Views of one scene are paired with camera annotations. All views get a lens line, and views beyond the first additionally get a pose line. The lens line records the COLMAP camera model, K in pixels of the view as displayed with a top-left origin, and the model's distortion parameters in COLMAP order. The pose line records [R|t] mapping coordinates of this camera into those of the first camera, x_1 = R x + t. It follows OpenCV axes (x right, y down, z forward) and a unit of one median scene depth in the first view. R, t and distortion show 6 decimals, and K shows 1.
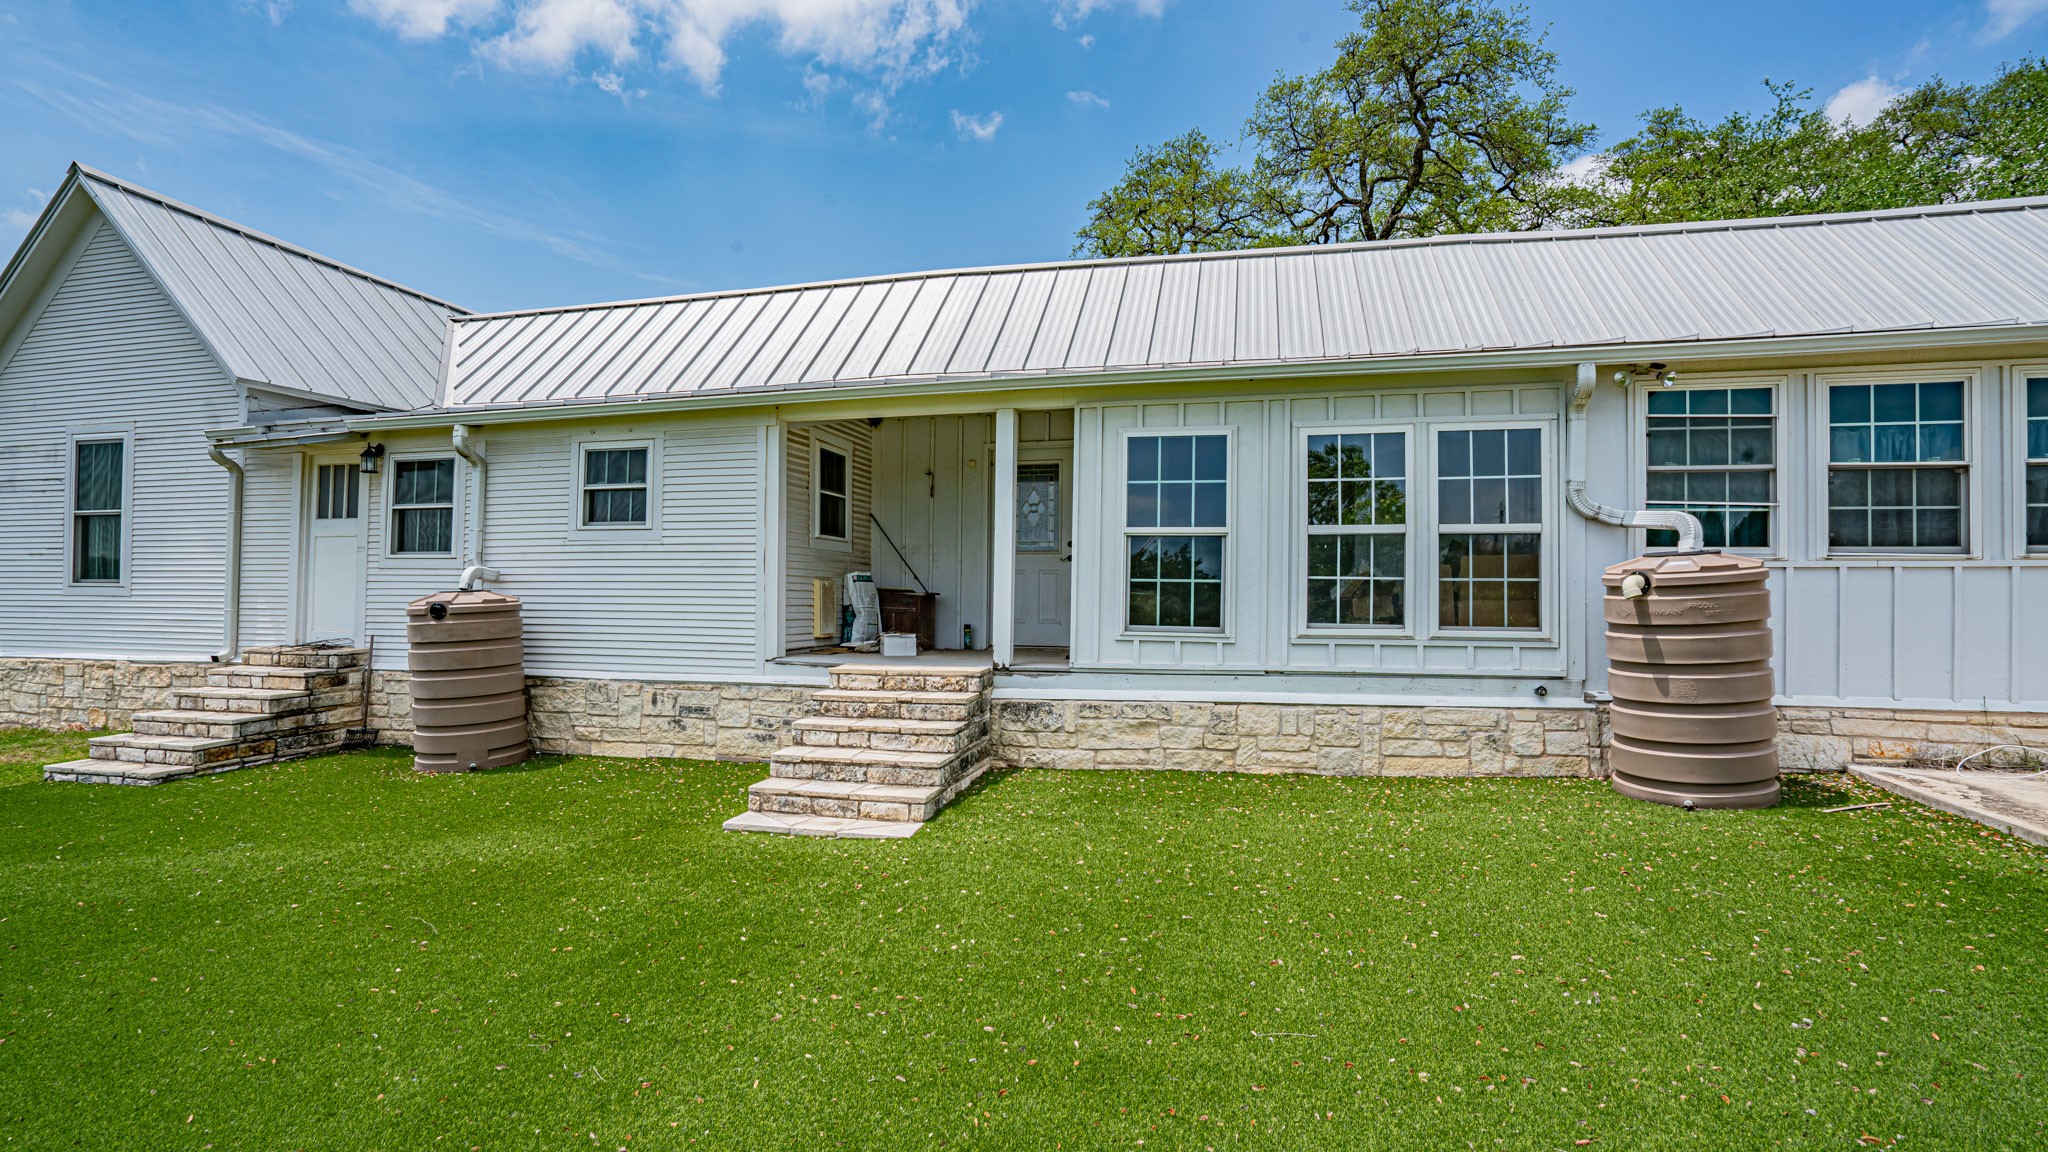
lens RADIAL K [[991.4, 0, 1079.3], [0, 991.4, 576.6], [0, 0, 1]] dist [-0.038748, 0.008095]
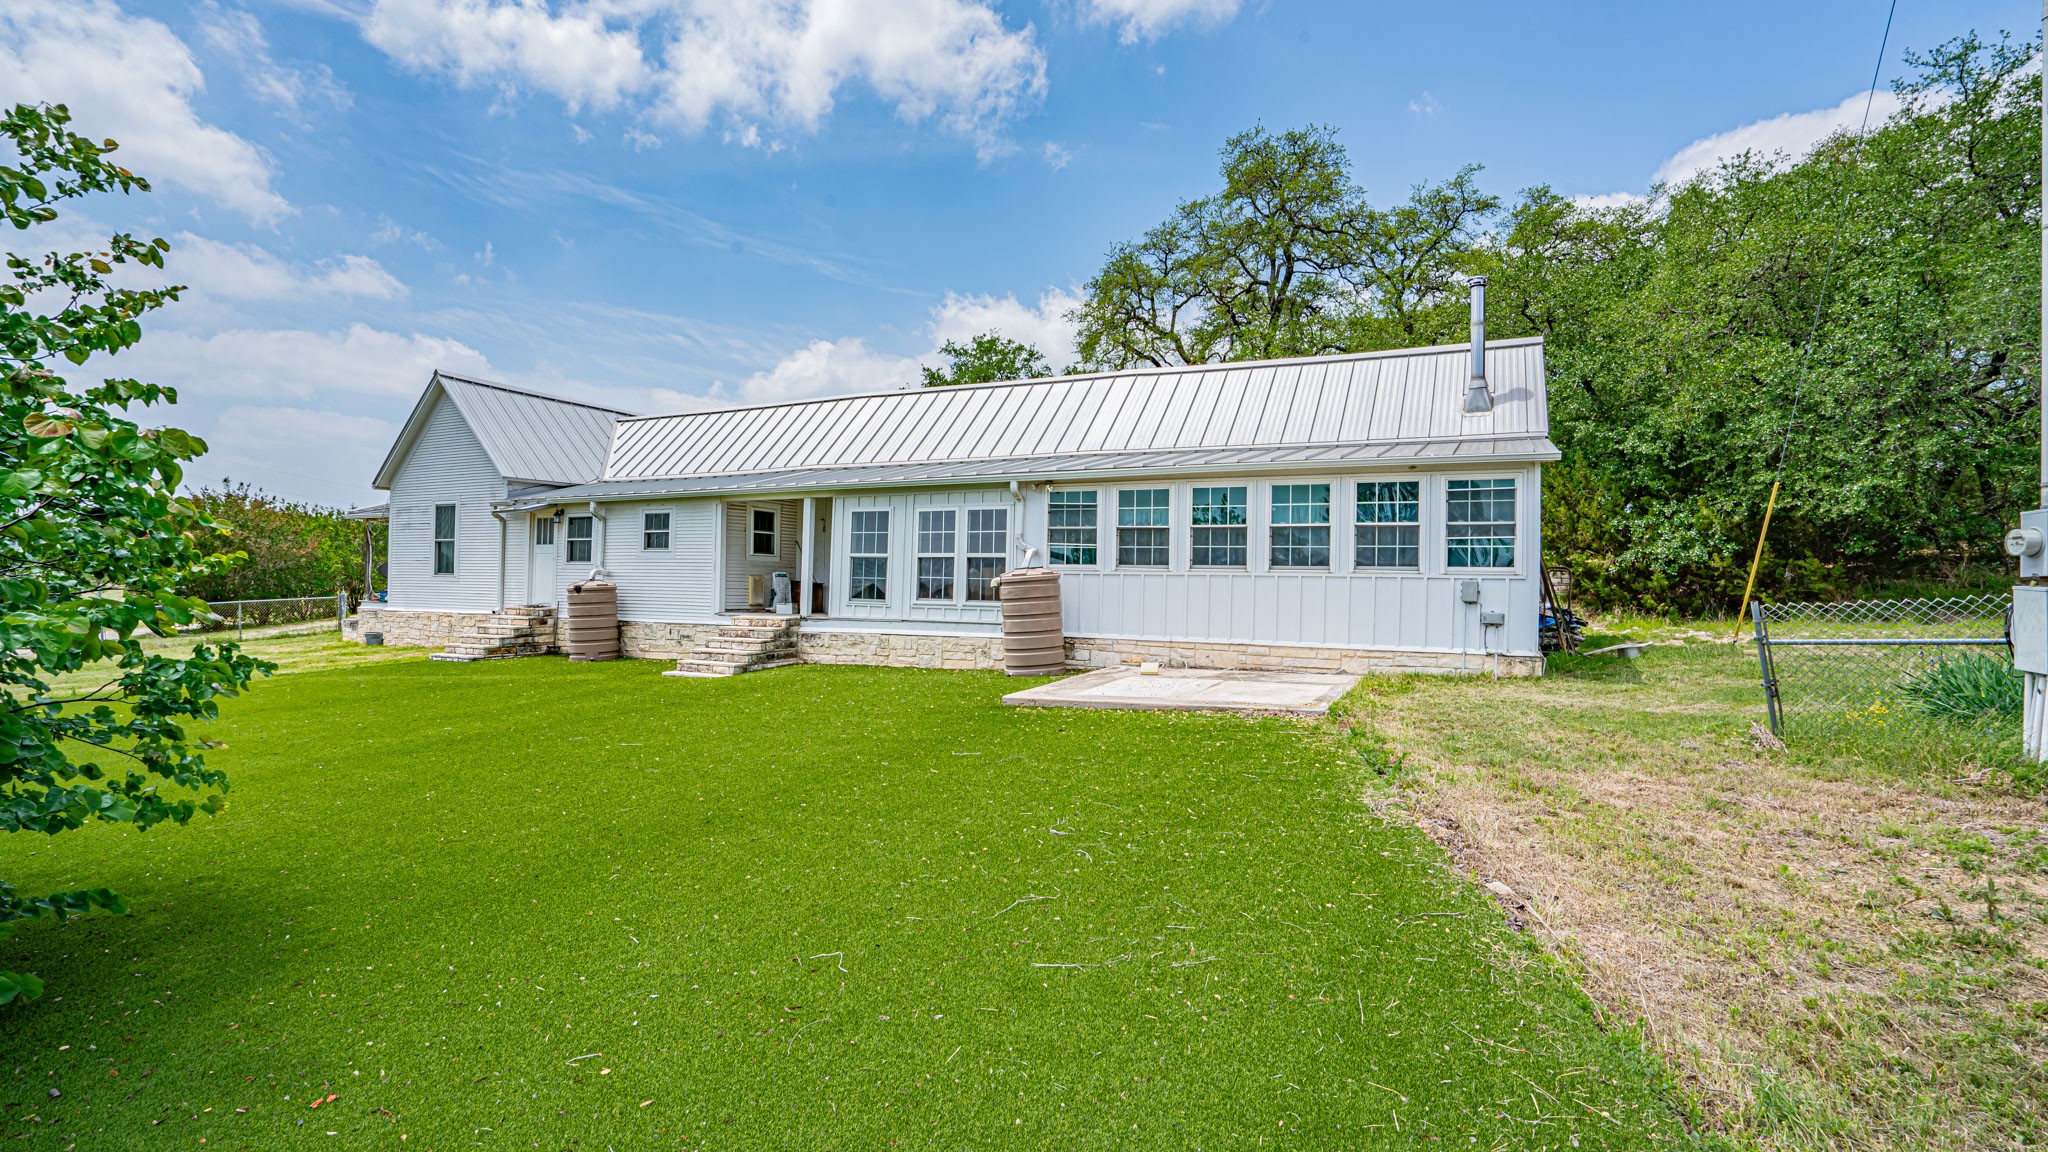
lens RADIAL K [[991.4, 0, 1025.7], [0, 991.4, 584.8], [0, 0, 1]] dist [-0.038748, 0.008095]
pose [[0.970768, 0.010731, -0.239781, 0.821325], [-0.008351, 0.999905, 0.010941, -0.006611], [0.239875, -0.008619, 0.970765, -0.880755]]
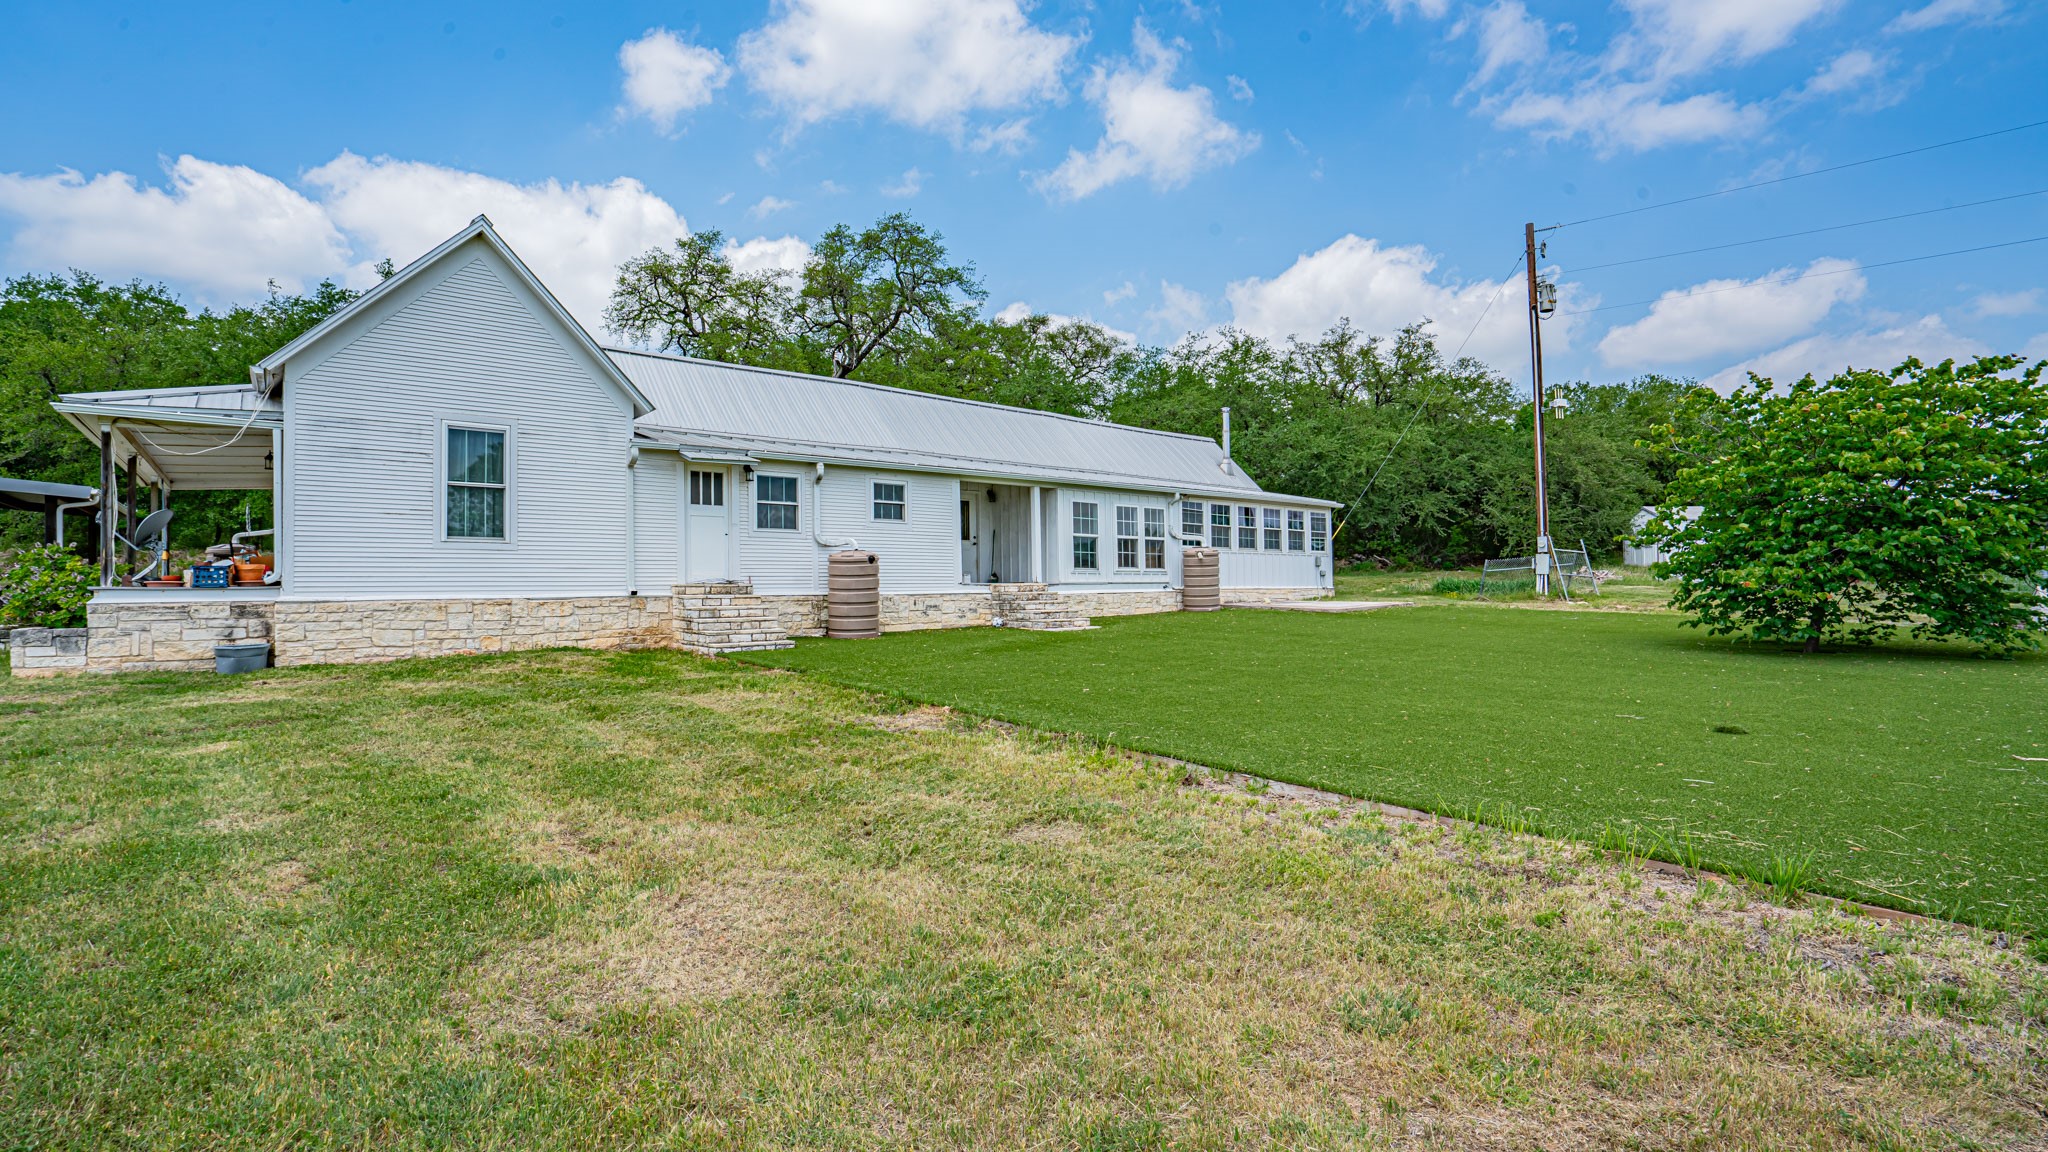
lens RADIAL K [[991.4, 0, 1022.5], [0, 991.4, 574.6], [0, 0, 1]] dist [-0.038748, 0.008095]
pose [[0.563778, -0.002520, 0.825922, -2.087689], [-0.019798, 0.999667, 0.016565, 0.021449], [-0.825689, -0.025690, 0.563540, -0.419634]]
